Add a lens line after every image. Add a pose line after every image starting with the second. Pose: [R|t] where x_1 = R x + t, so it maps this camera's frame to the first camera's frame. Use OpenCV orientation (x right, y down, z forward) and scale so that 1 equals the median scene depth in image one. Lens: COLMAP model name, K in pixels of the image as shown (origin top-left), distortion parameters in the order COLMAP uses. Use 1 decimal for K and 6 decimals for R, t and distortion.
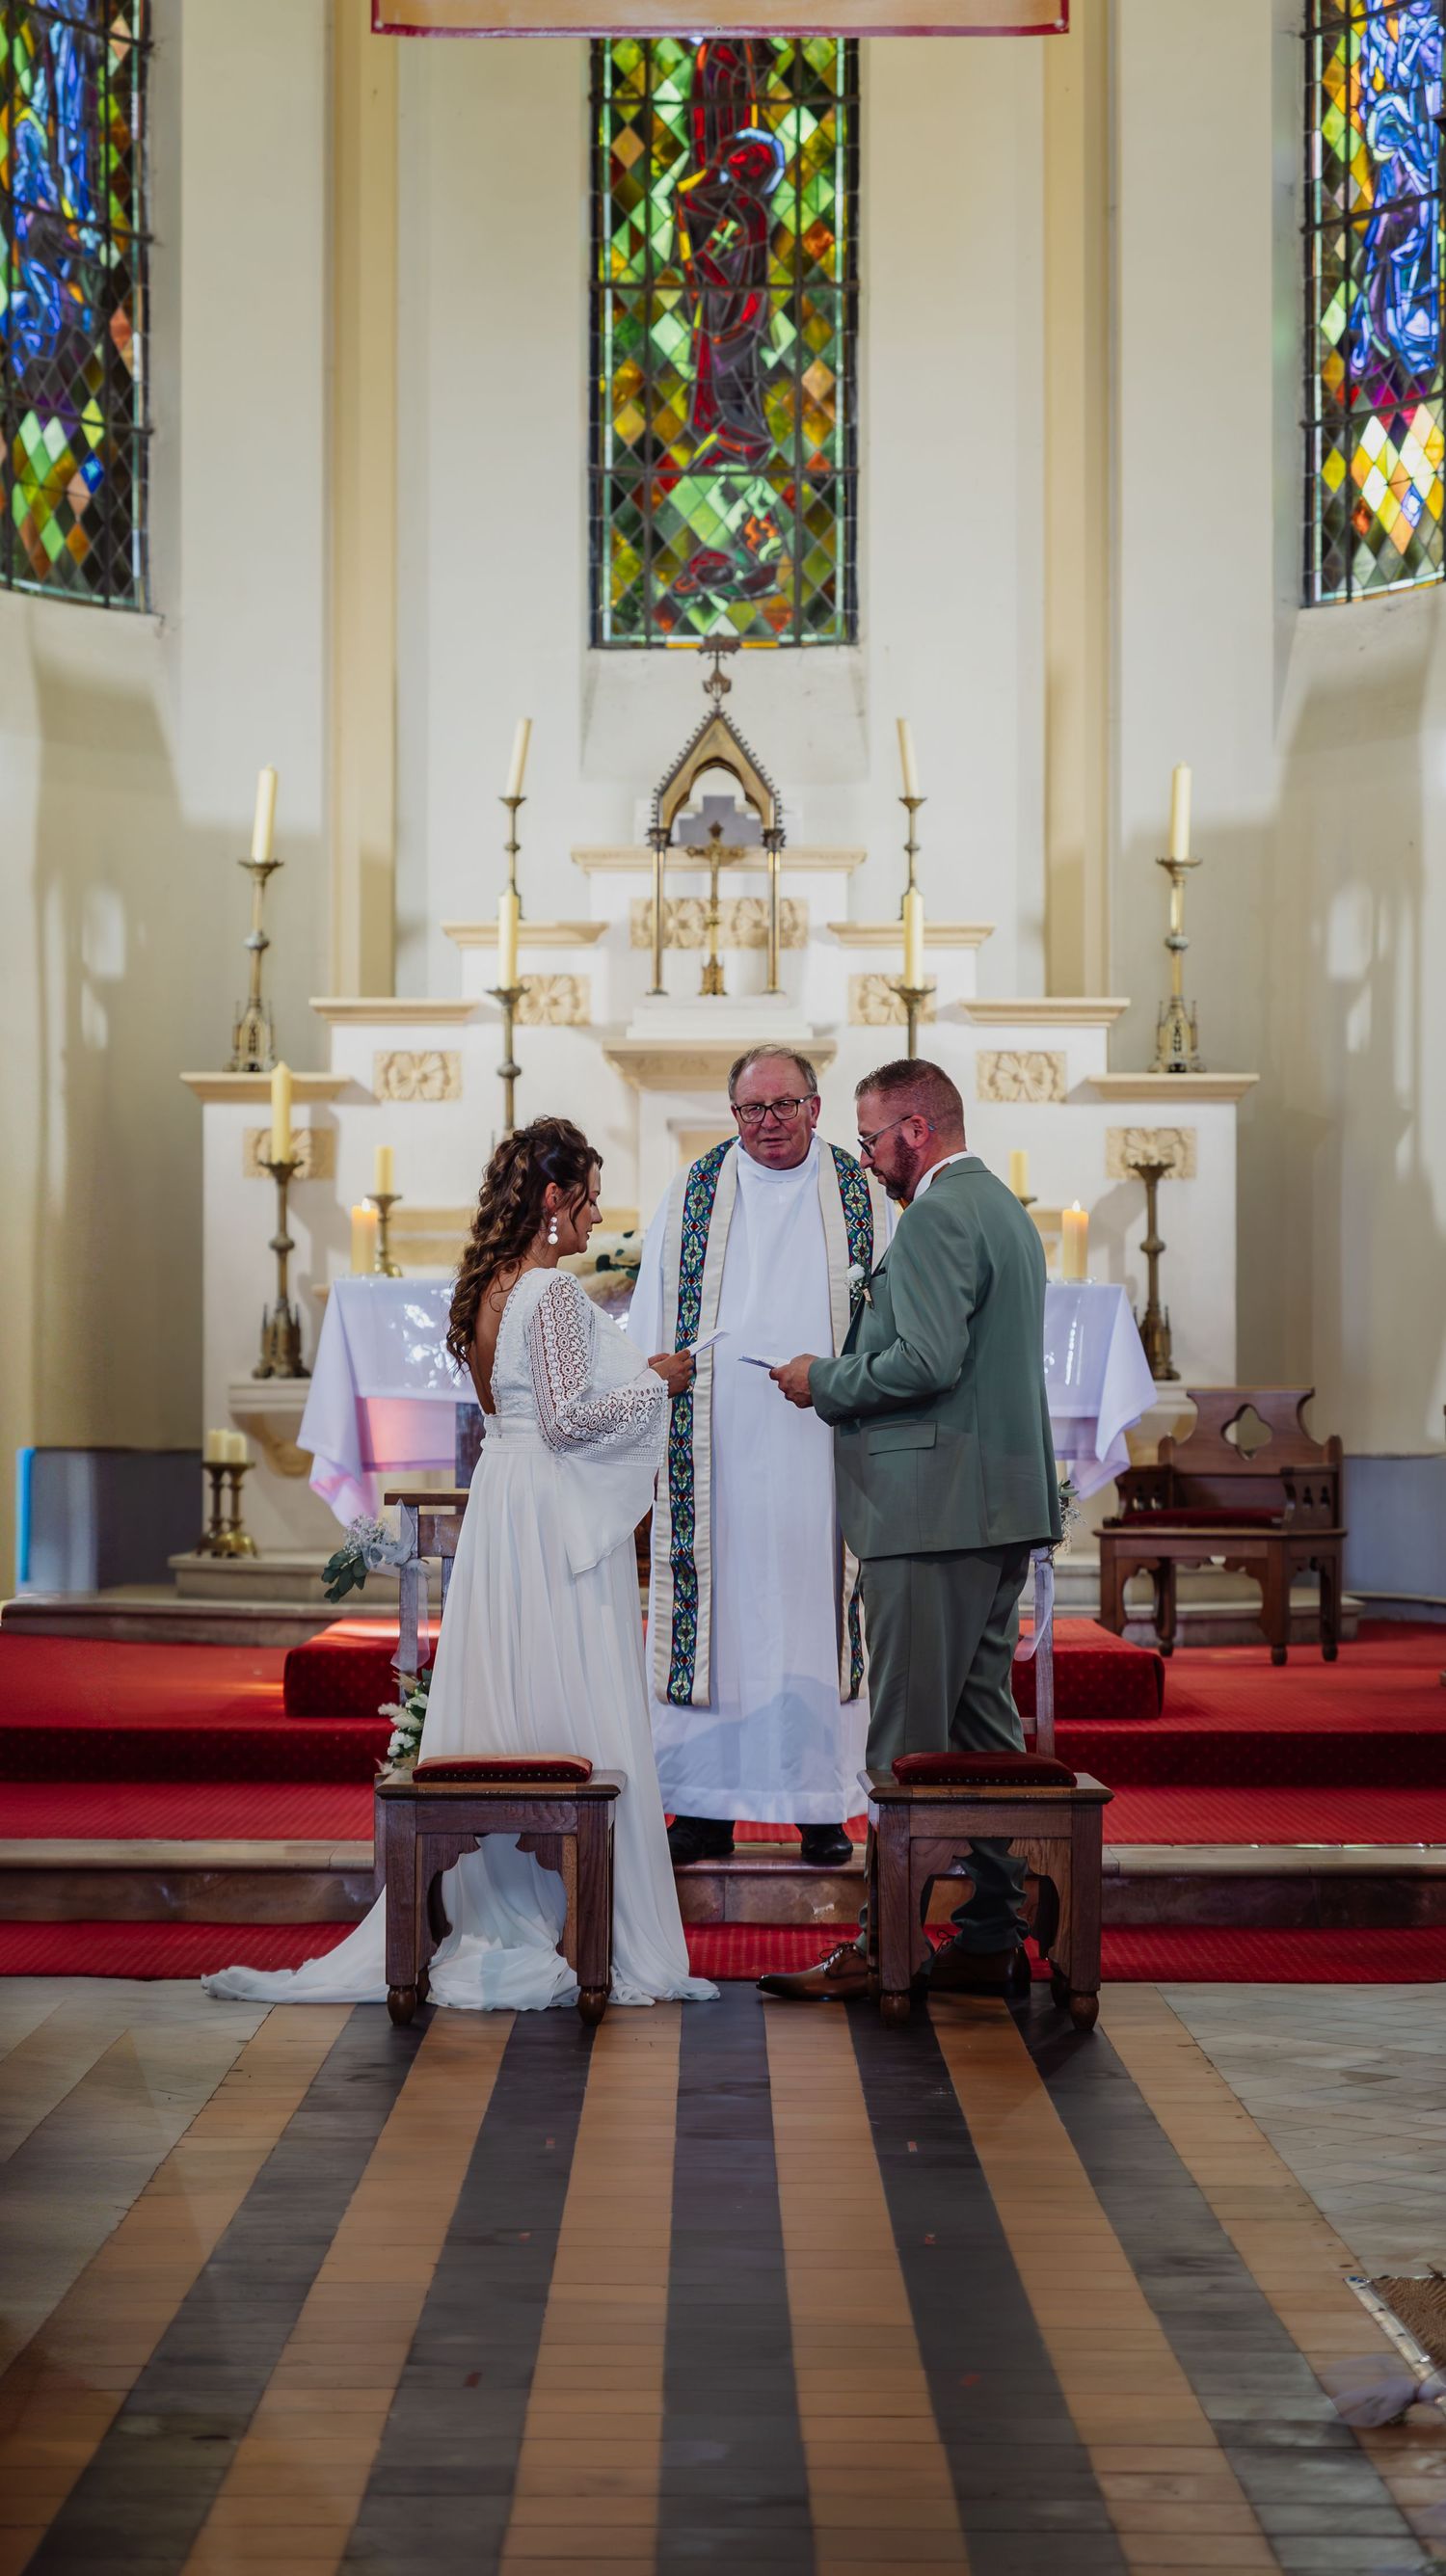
lens RADIAL K [[5633.8, 0, 564.1], [0, 5633.8, 1291.9], [0, 0, 1]] dist [0.007982, 0.032494]
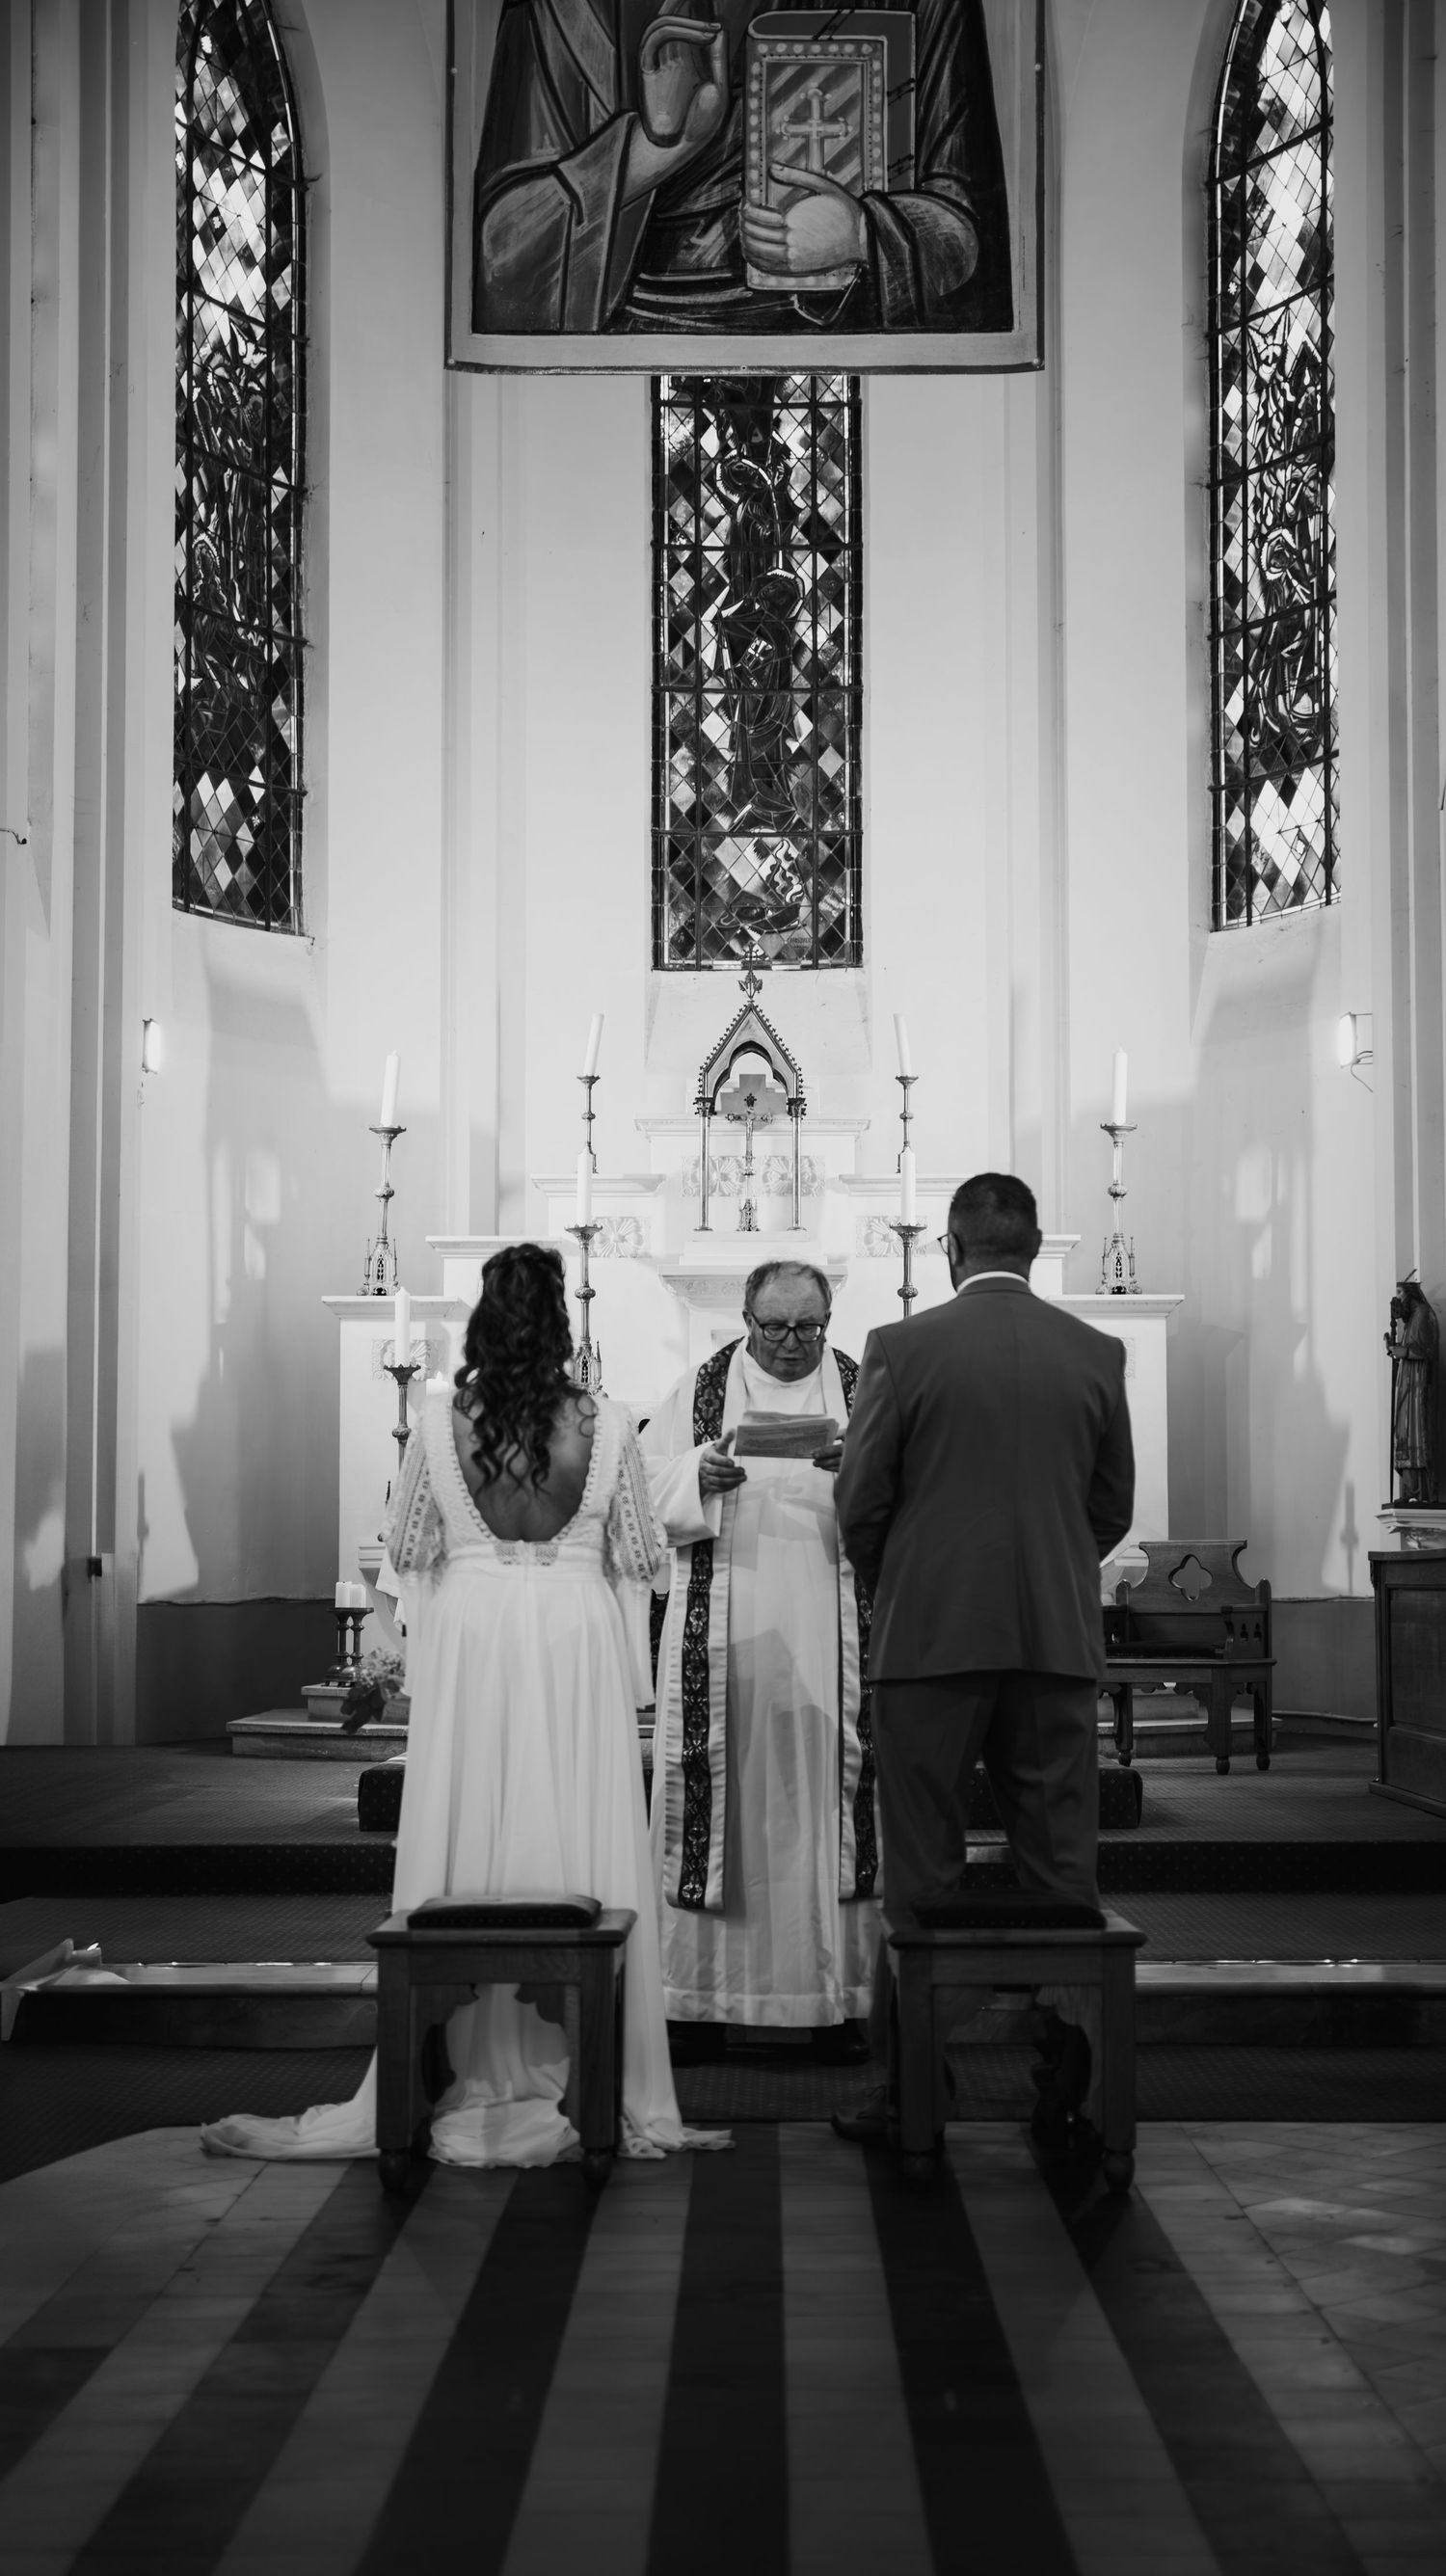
lens RADIAL K [[3693.4, 0, 768.5], [0, 3693.4, 1288.6], [0, 0, 1]] dist [0.076718, 0.159733]
pose [[0.999618, -0.001310, 0.027598, 0.007997], [0.002936, 0.998256, -0.058963, 0.007975], [-0.027473, 0.059021, 0.997879, 0.177323]]
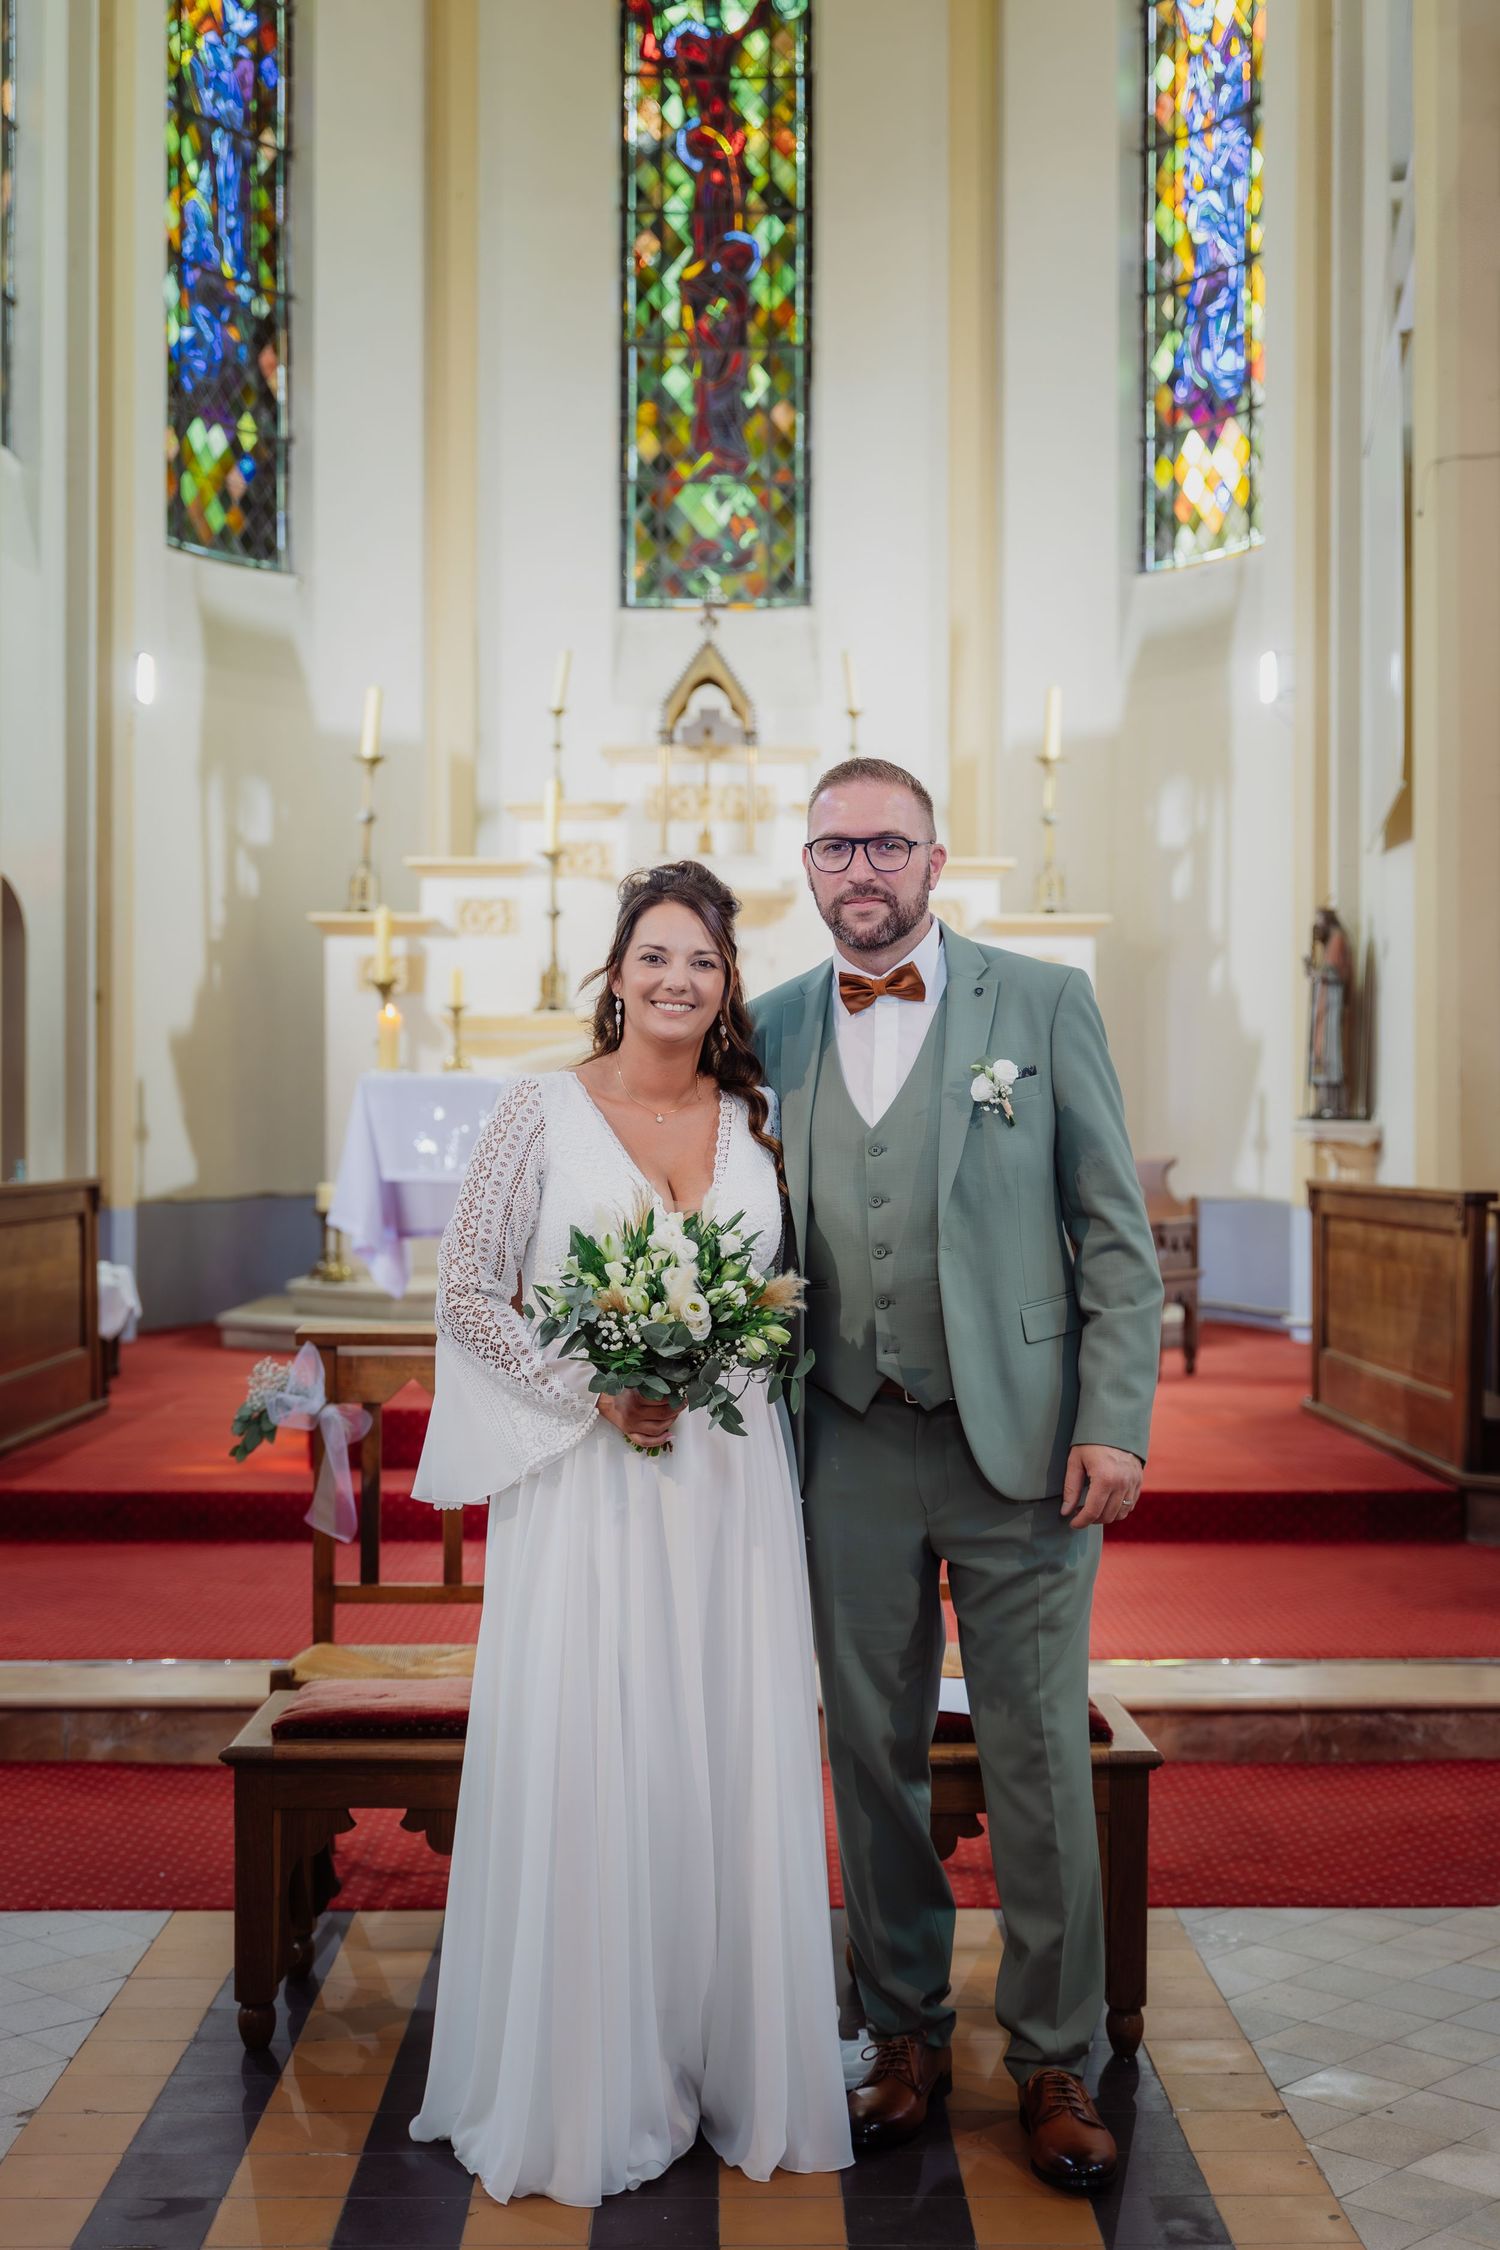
lens RADIAL K [[2990.5, 0, 748.2], [0, 2990.5, 1167.2], [0, 0, 1]] dist [-0.001159, -0.008331]
pose [[0.999440, -0.000793, 0.033466, 0.012242], [-0.000383, 0.999384, 0.035100, -0.003505], [-0.033473, -0.035093, 0.998823, 0.278541]]
